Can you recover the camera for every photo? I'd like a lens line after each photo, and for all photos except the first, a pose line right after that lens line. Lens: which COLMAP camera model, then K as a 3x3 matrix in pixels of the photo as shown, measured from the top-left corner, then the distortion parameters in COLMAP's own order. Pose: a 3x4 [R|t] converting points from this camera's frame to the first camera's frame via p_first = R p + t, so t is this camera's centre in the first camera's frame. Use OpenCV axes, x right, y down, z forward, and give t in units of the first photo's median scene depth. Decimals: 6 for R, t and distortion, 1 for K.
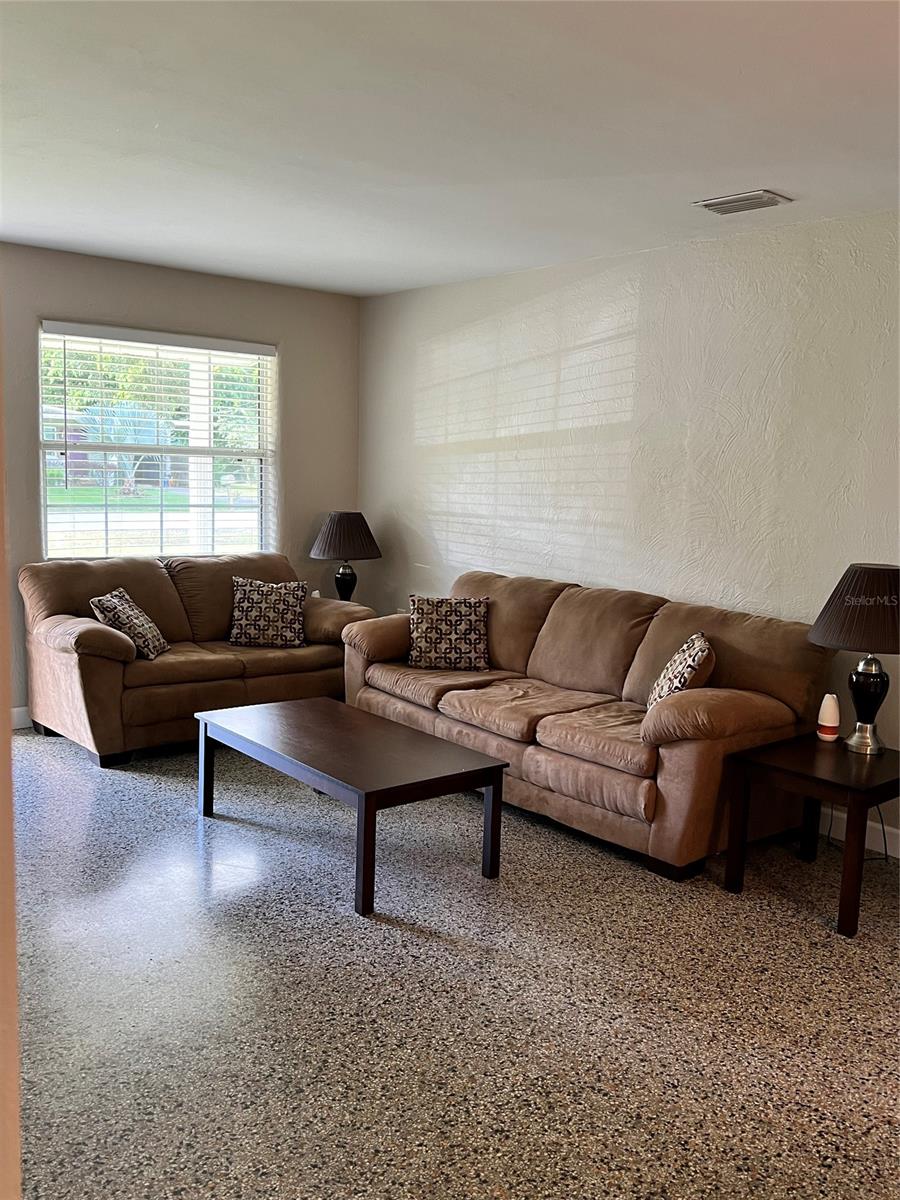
lens RADIAL K [[1046.9, 0, 454.7], [0, 1046.9, 610.9], [0, 0, 1]] dist [0.075956, -0.116335]
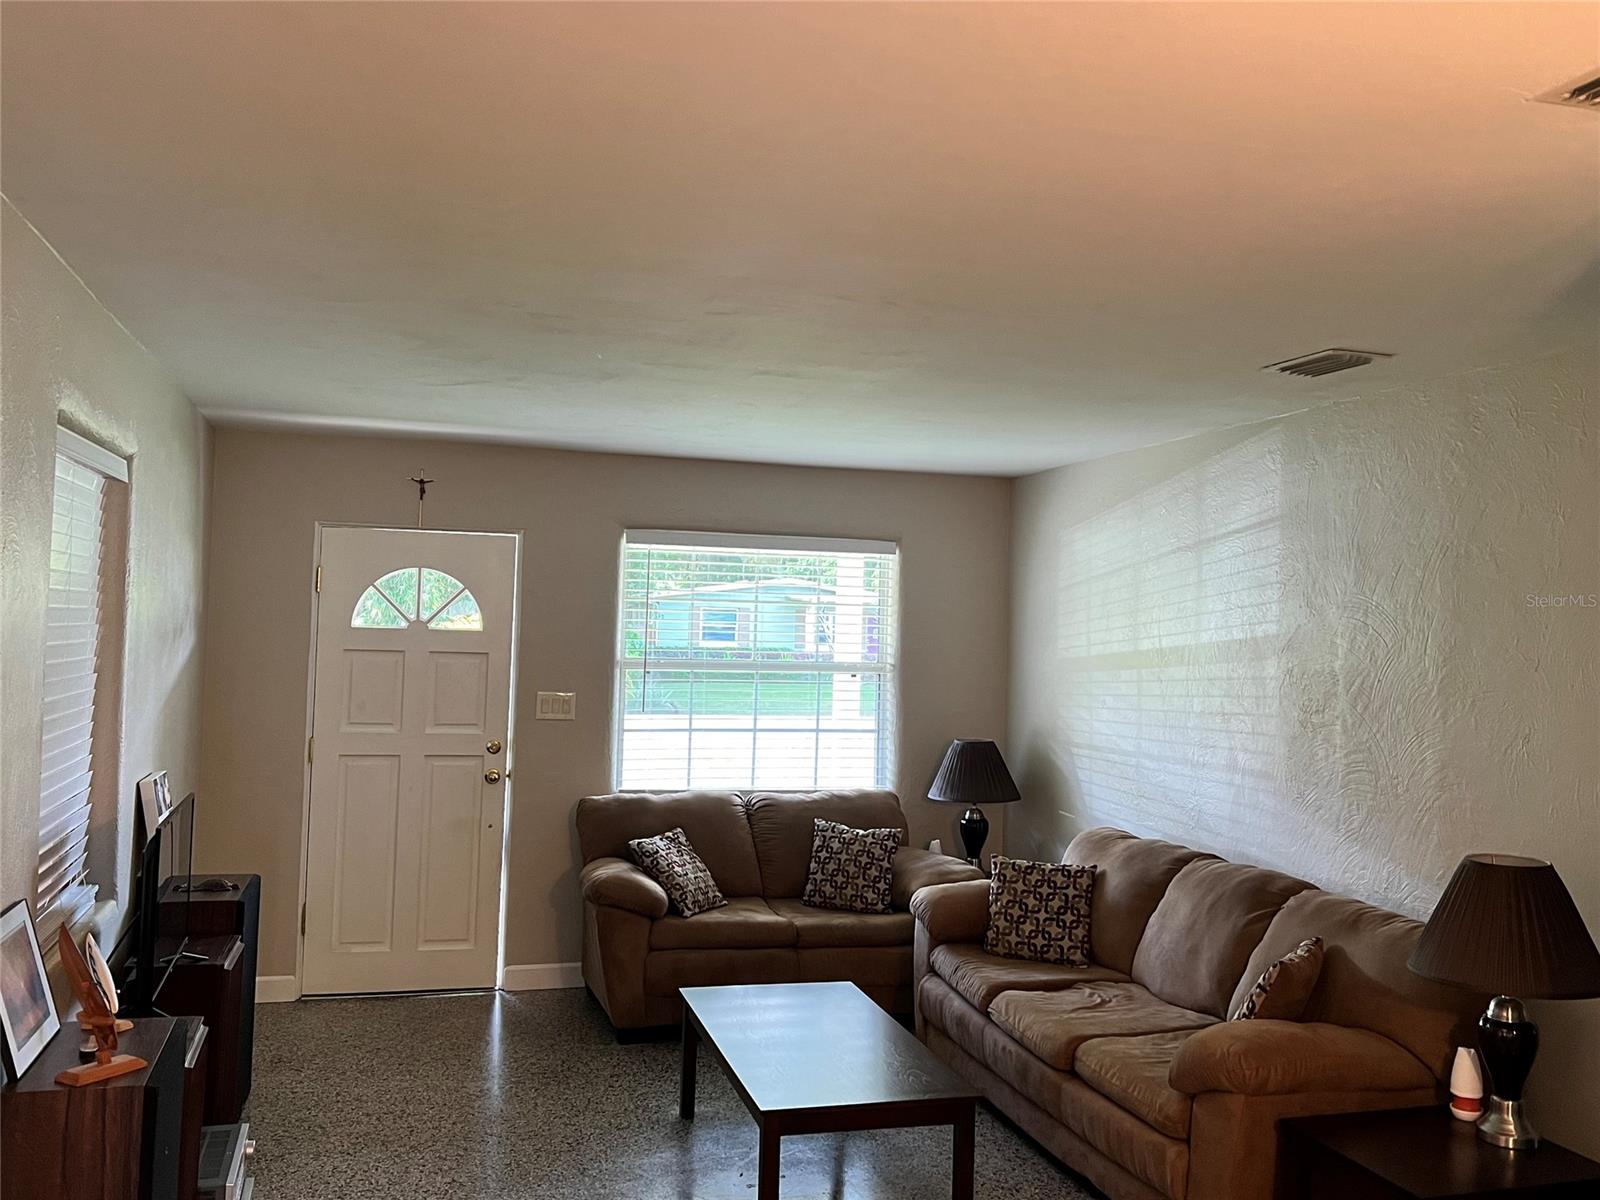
lens RADIAL K [[1395.9, 0, 801.0], [0, 1395.9, 582.6], [0, 0, 1]] dist [0.075956, -0.116335]
pose [[0.915728, -0.022678, -0.401158, 0.252290], [-0.052229, 0.983217, -0.174806, -0.025599], [0.398389, 0.181027, 0.899175, -0.028070]]
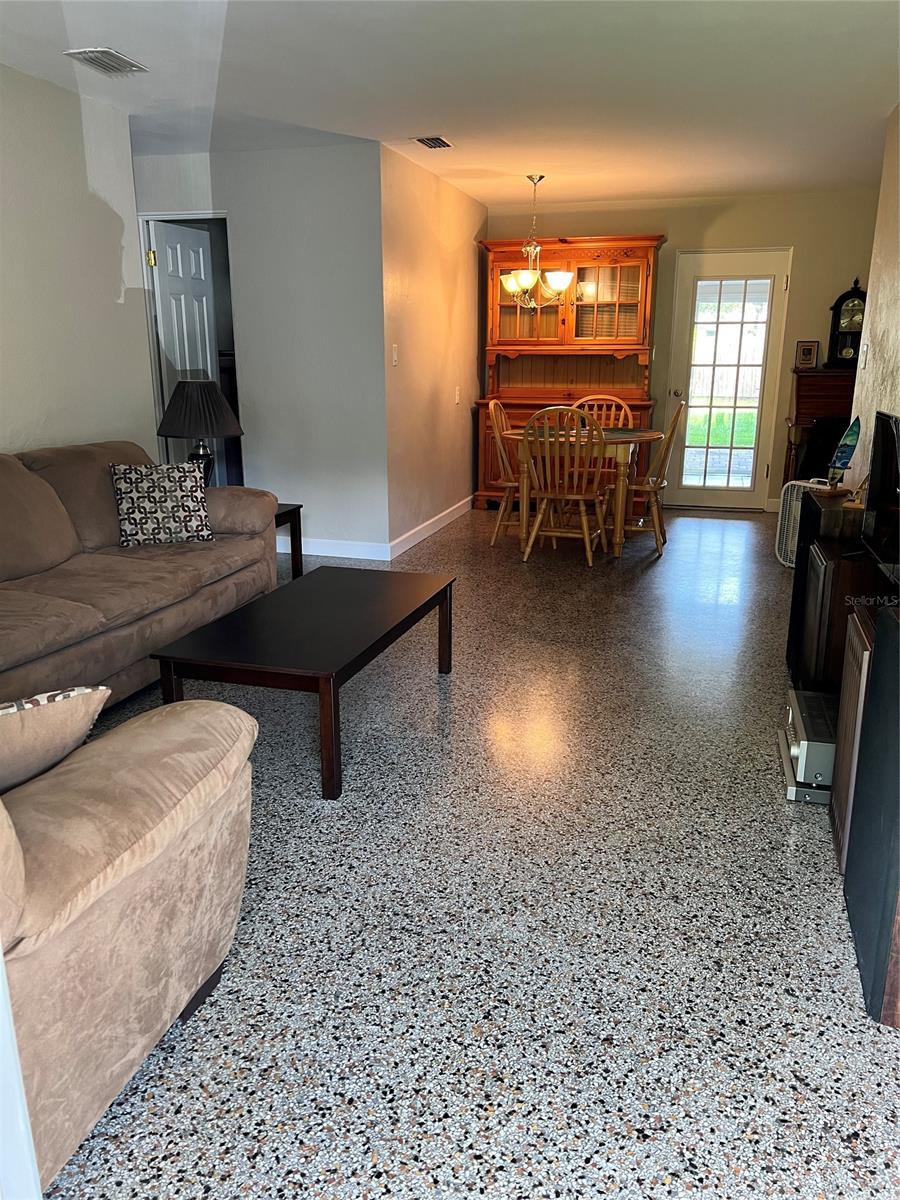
lens RADIAL K [[916.9, 0, 450.9], [0, 916.9, 601.0], [0, 0, 1]] dist [0.052458, -0.021018]
pose [[-0.563315, -0.255016, 0.785903, -0.645506], [0.092982, 0.925569, 0.366983, -0.142059], [-0.820993, 0.279802, -0.497675, 1.031275]]
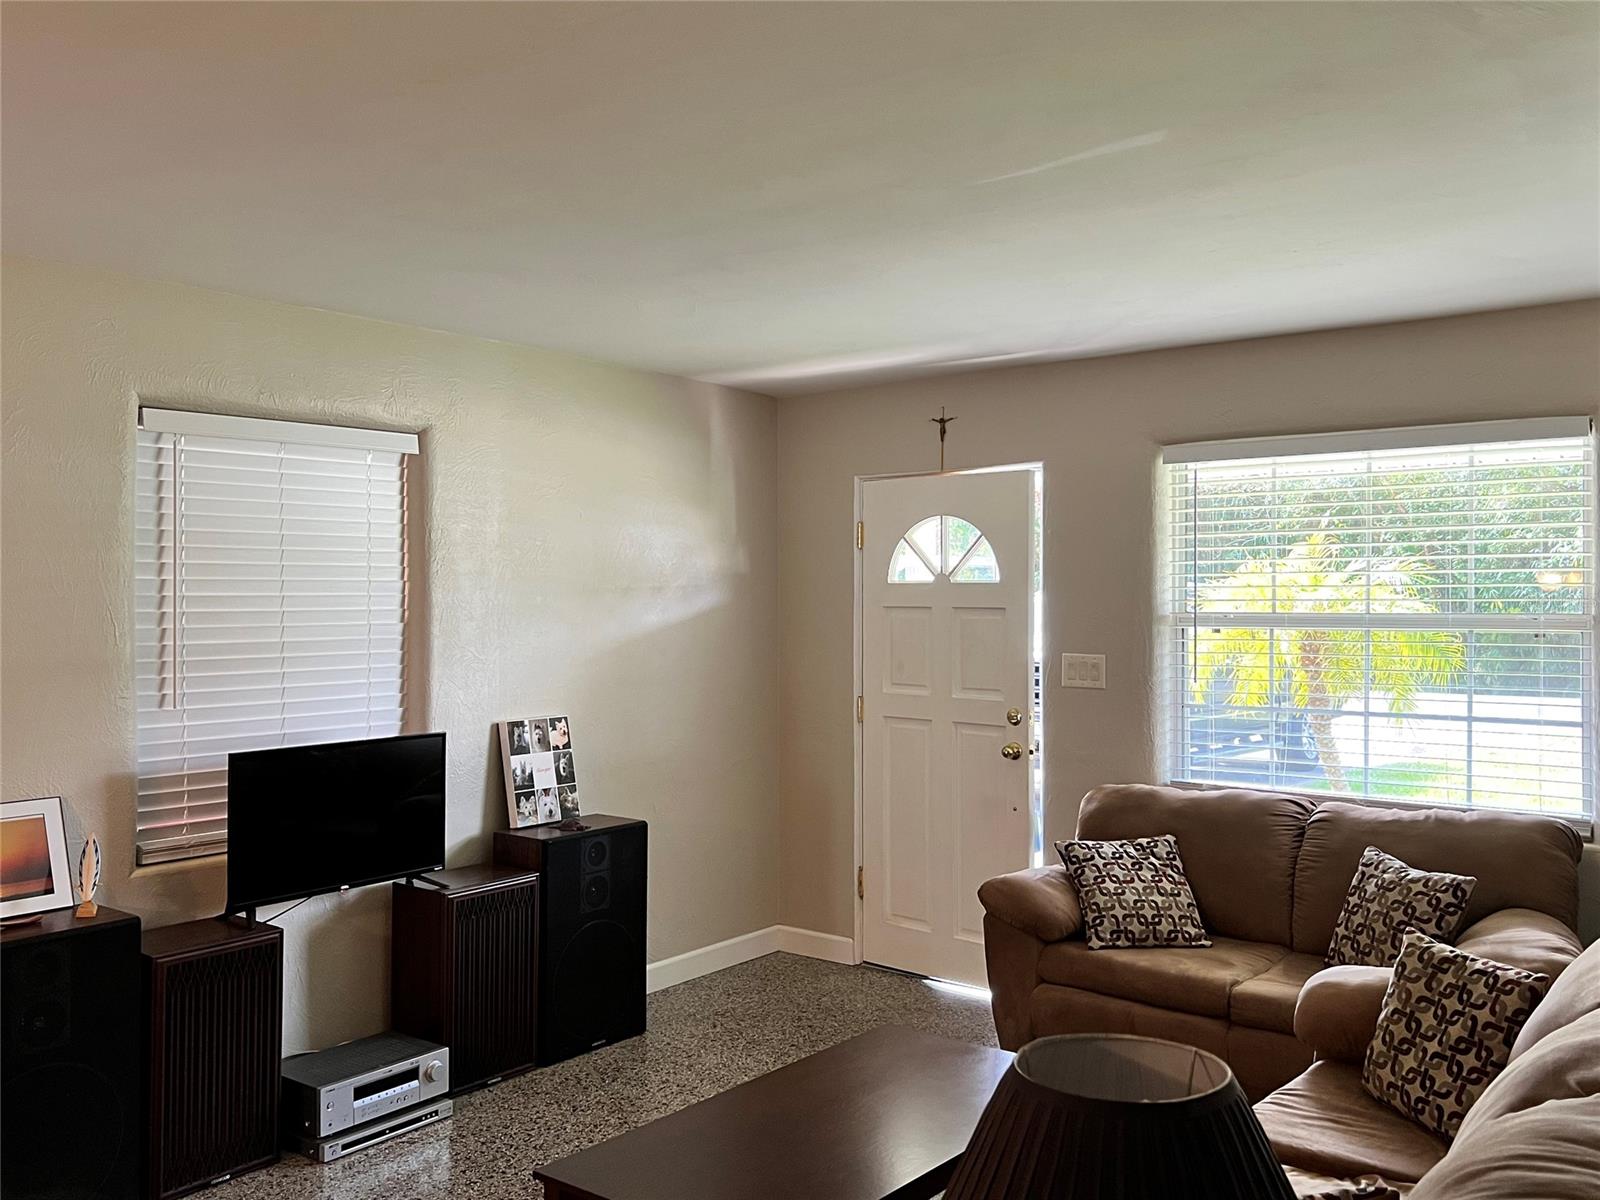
lens RADIAL K [[1395.9, 0, 786.4], [0, 1395.9, 568.3], [0, 0, 1]] dist [0.075956, -0.116335]
pose [[0.215130, -0.053114, -0.975140, 0.512582], [-0.129682, 0.988123, -0.082431, -0.086242], [0.967937, 0.144192, 0.205687, 0.599606]]
